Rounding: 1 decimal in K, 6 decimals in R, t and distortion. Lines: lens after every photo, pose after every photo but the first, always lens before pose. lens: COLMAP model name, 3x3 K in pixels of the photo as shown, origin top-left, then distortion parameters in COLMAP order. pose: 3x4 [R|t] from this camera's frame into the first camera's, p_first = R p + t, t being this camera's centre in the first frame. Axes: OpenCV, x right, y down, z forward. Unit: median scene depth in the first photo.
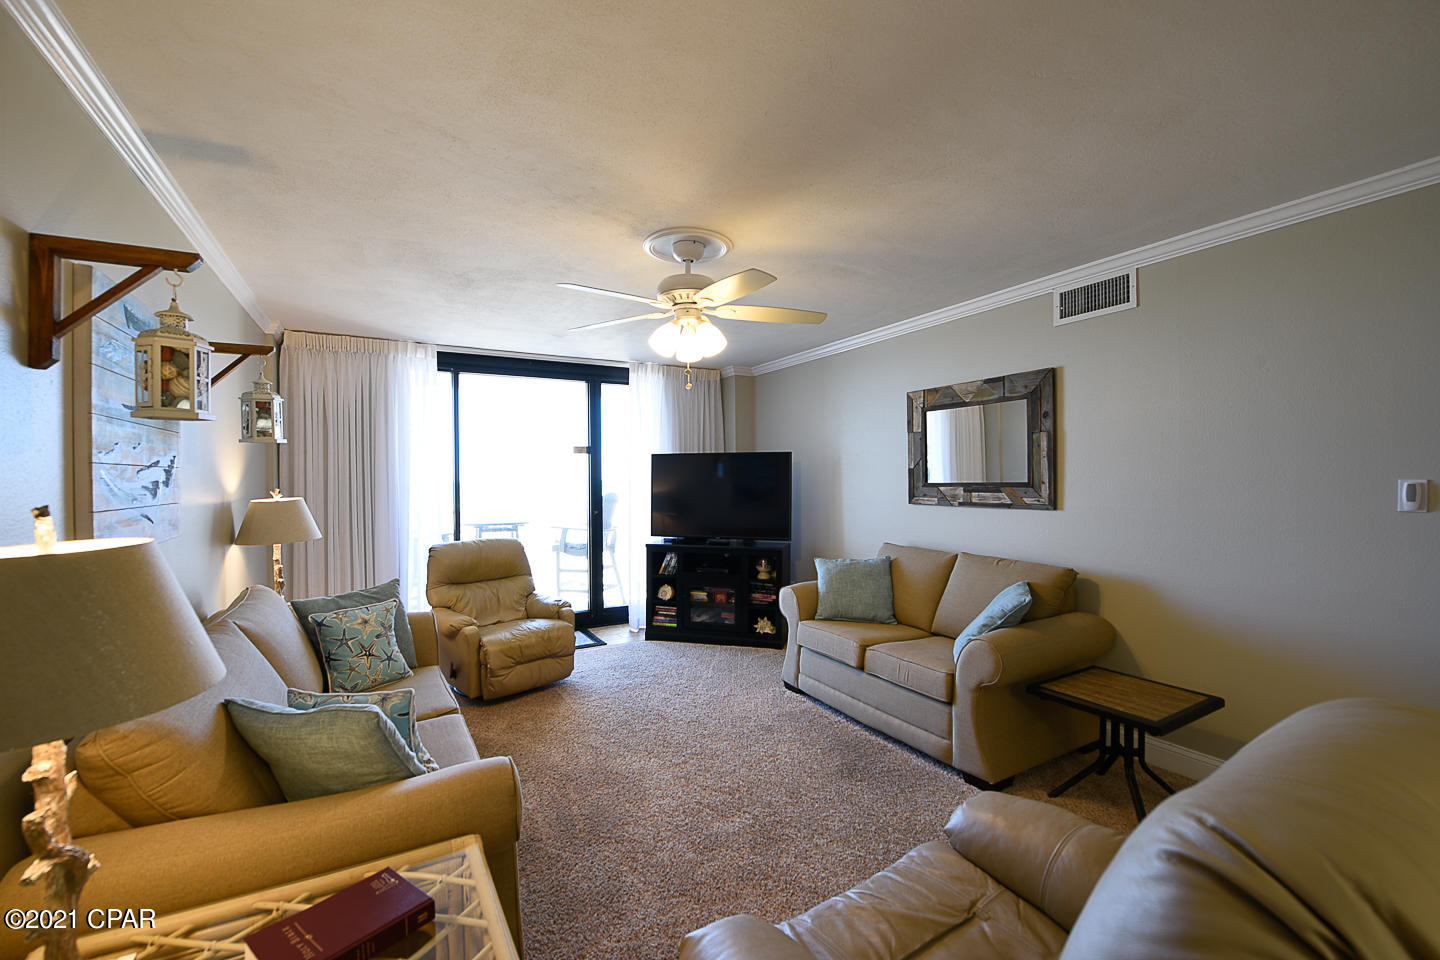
lens RADIAL K [[591.9, 0, 720.0], [0, 591.9, 480.0], [0, 0, 1]] dist [-0.015231, -0.000663]
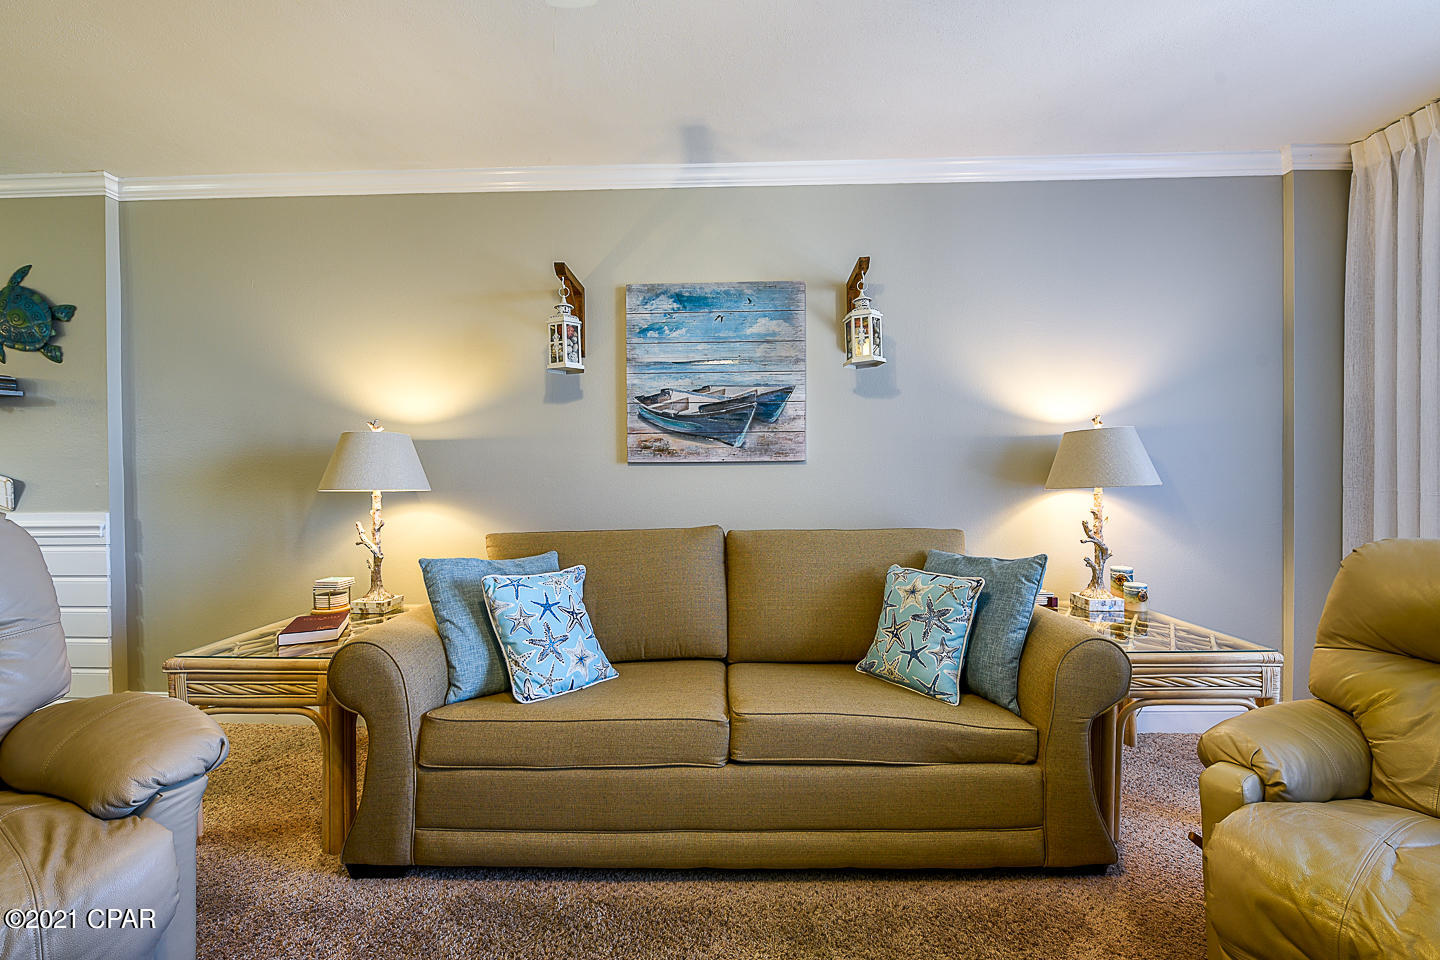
lens RADIAL K [[577.3, 0, 723.7], [0, 577.3, 482.0], [0, 0, 1]] dist [-0.002490, -0.001979]
pose [[-0.513897, 0.019281, -0.857635, 0.103492], [0.009939, 0.999814, 0.016521, 0.080967], [0.857794, -0.000034, -0.513993, 0.974258]]
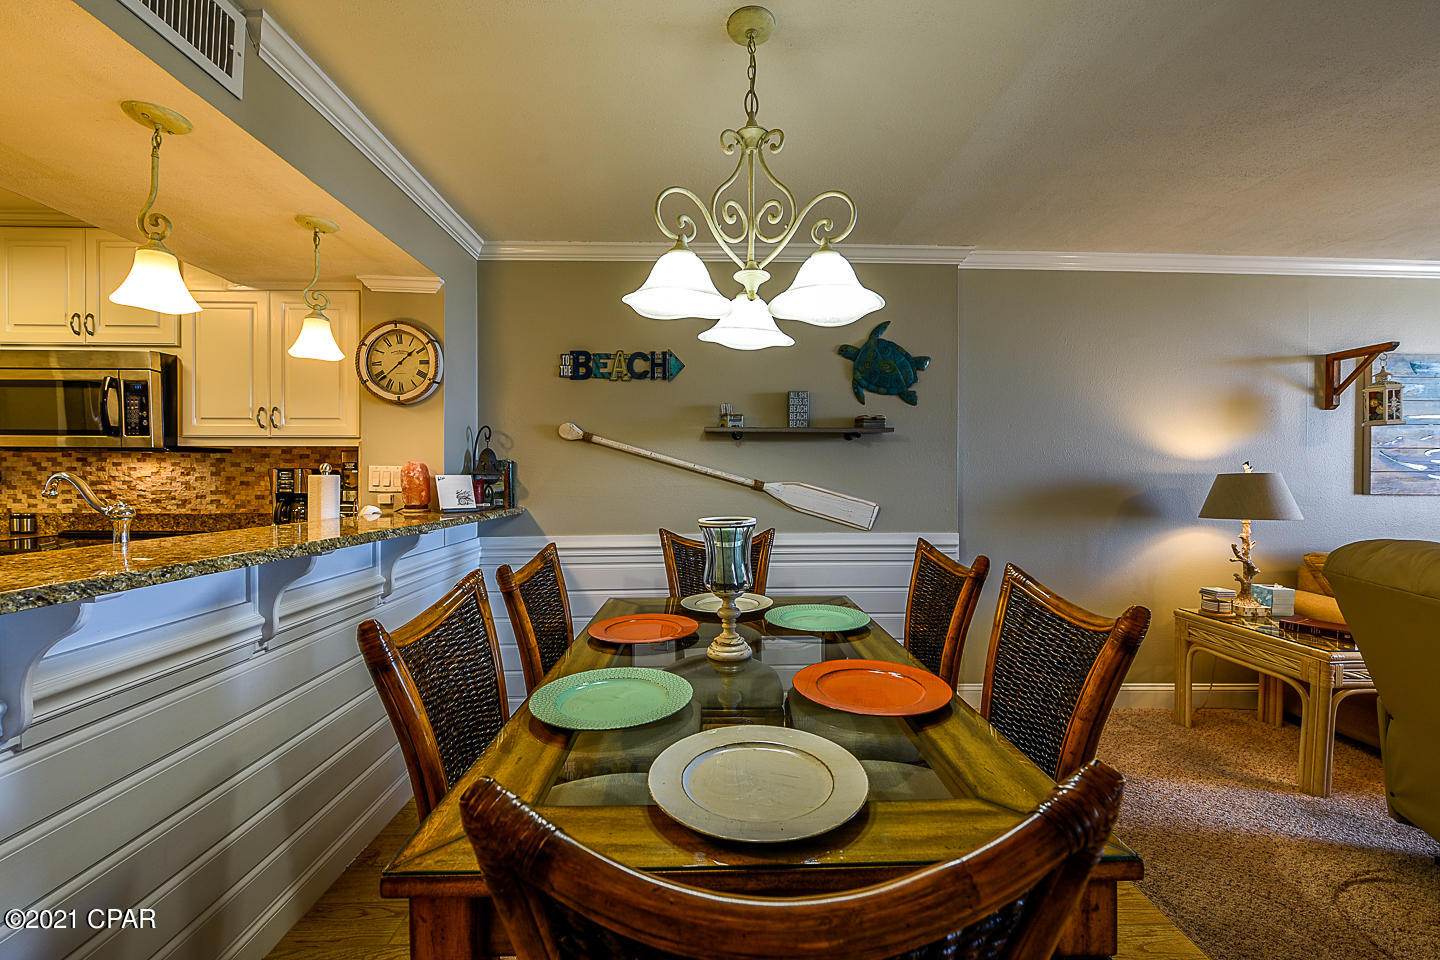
lens RADIAL K [[577.3, 0, 723.7], [0, 577.3, 482.0], [0, 0, 1]] dist [-0.002490, -0.001979]
pose [[-0.461062, 0.015336, -0.887236, 0.869279], [-0.000850, 0.999843, 0.017724, 0.028772], [0.887368, 0.008926, -0.460976, -0.060100]]
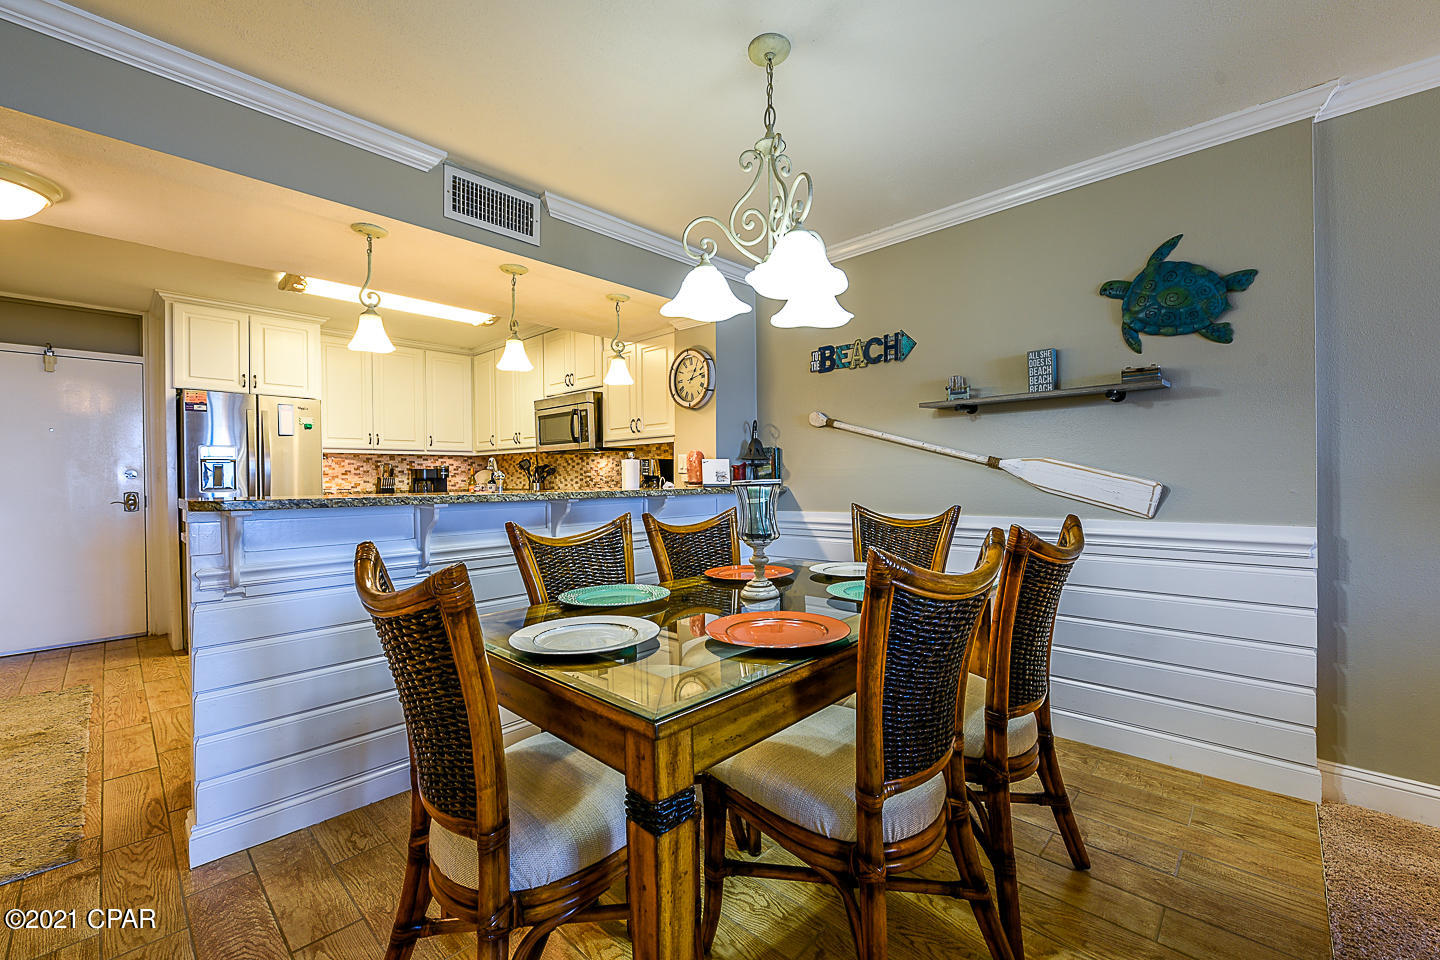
lens RADIAL K [[587.7, 0, 718.5], [0, 587.7, 482.4], [0, 0, 1]] dist [-0.001341, -0.000530]
pose [[-0.955071, 0.020797, -0.295647, 0.652103], [0.017805, 0.999759, 0.012810, 0.061335], [0.295842, 0.006970, -0.955211, 0.252048]]
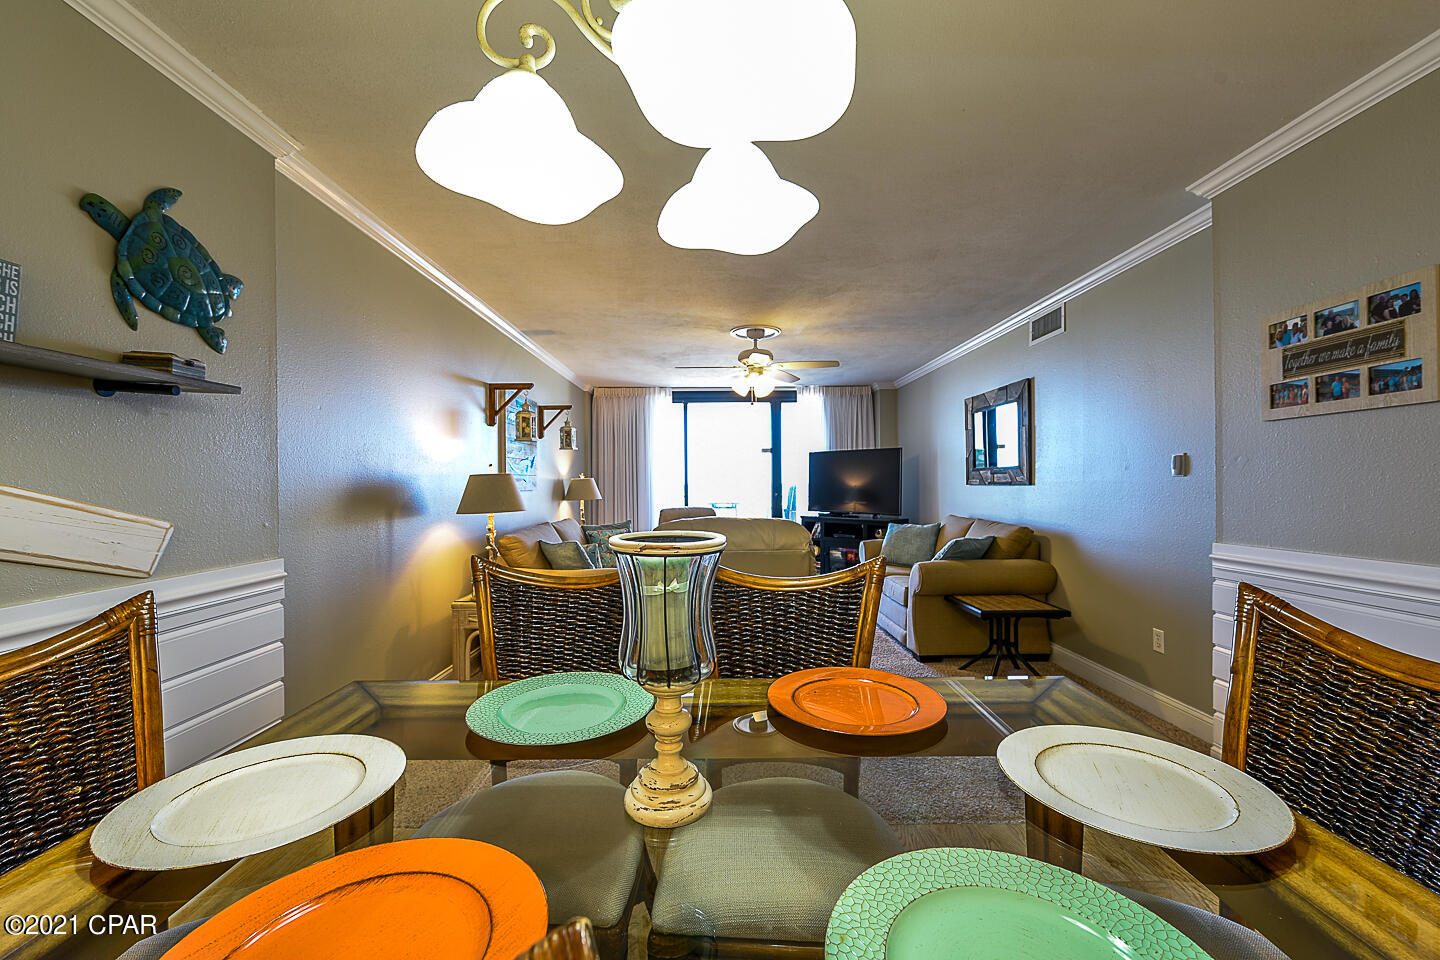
lens RADIAL K [[577.3, 0, 723.7], [0, 577.3, 482.0], [0, 0, 1]] dist [-0.002490, -0.001979]
pose [[0.878808, 0.000110, -0.477175, 0.584702], [-0.000338, 1.000000, -0.000391, 0.044818], [0.477175, 0.000504, 0.878808, -0.475096]]
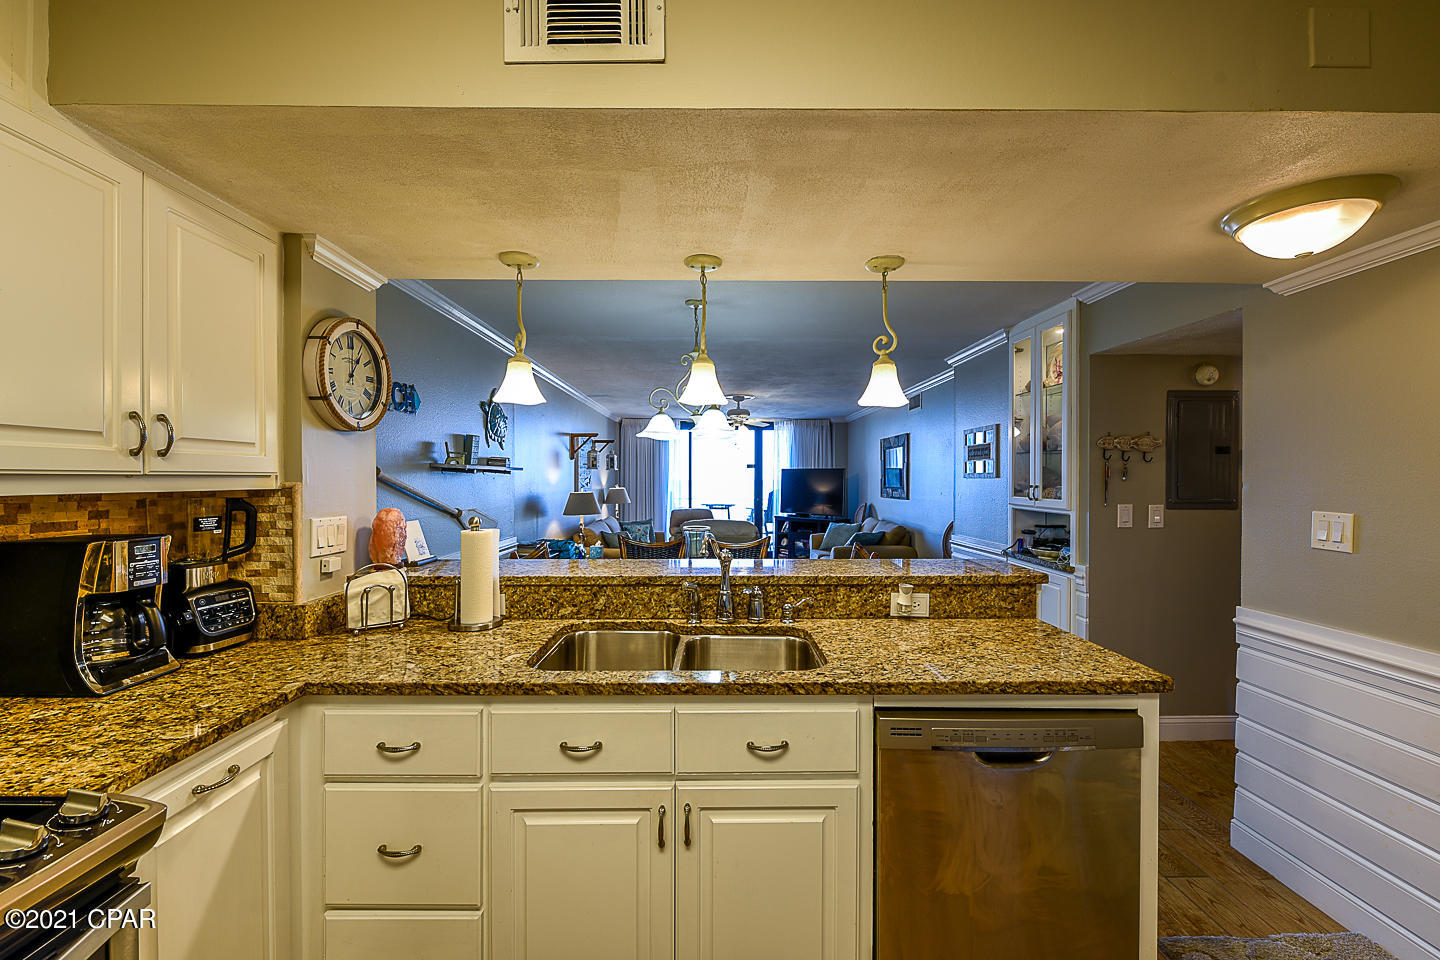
lens RADIAL K [[577.3, 0, 723.7], [0, 577.3, 482.0], [0, 0, 1]] dist [-0.002490, -0.001979]
pose [[0.880031, 0.012115, -0.474762, 0.976497], [-0.010050, 0.999926, 0.006886, -0.020703], [0.474810, -0.001289, 0.880087, -1.154549]]
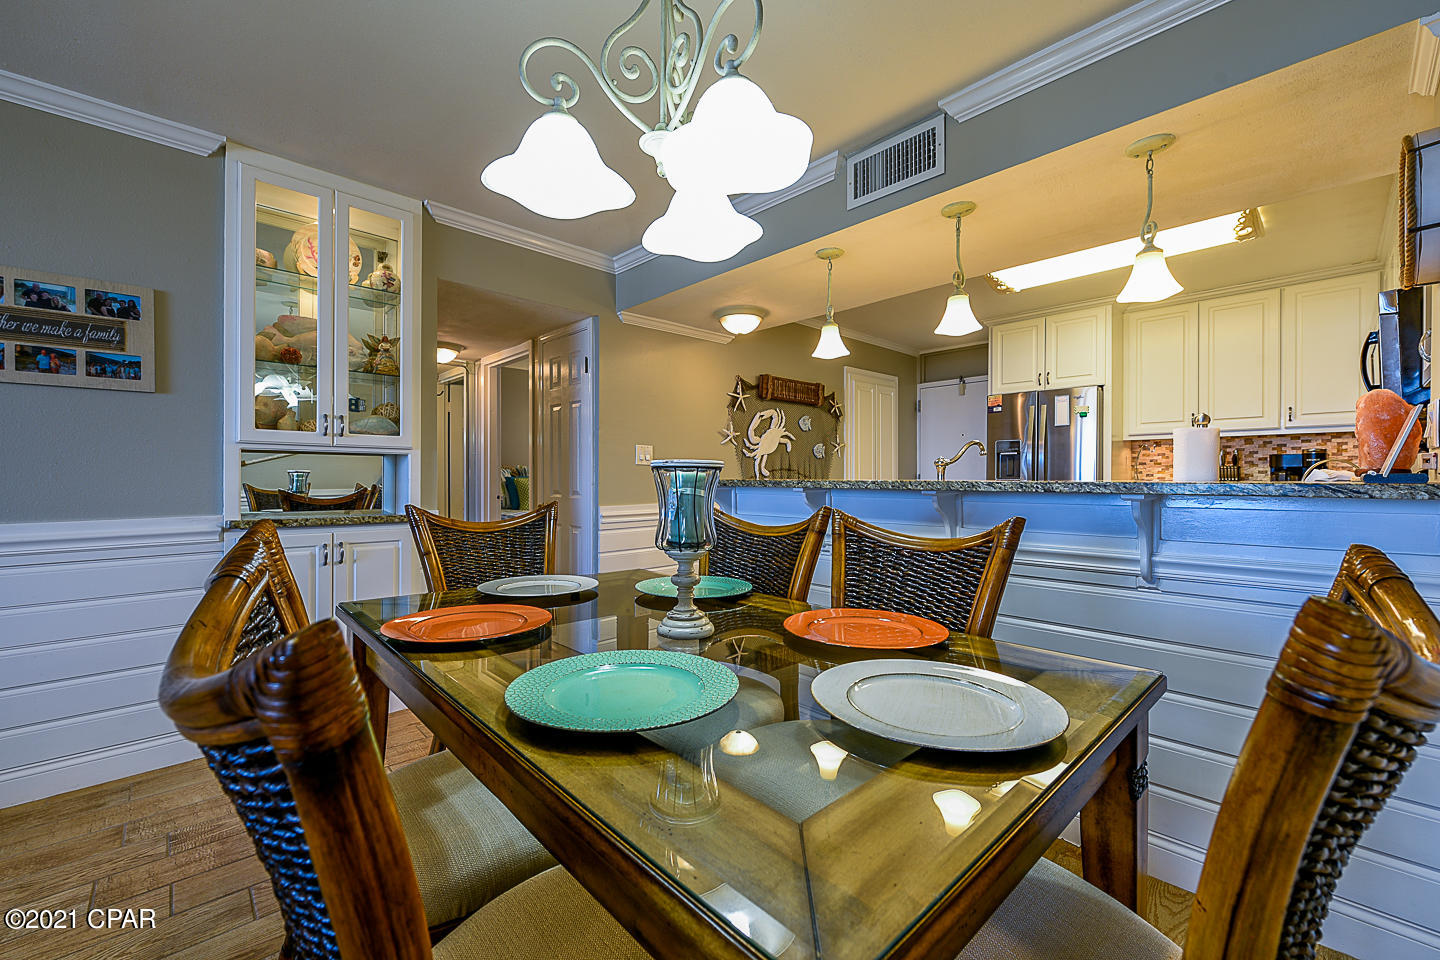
lens RADIAL K [[588.2, 0, 726.2], [0, 588.2, 480.9], [0, 0, 1]] dist [-0.019404, -0.000949]
pose [[-0.242691, 0.003815, 0.970096, 0.075306], [0.004874, 0.999984, -0.002713, 0.081713], [-0.970091, 0.004070, -0.242706, -0.208016]]
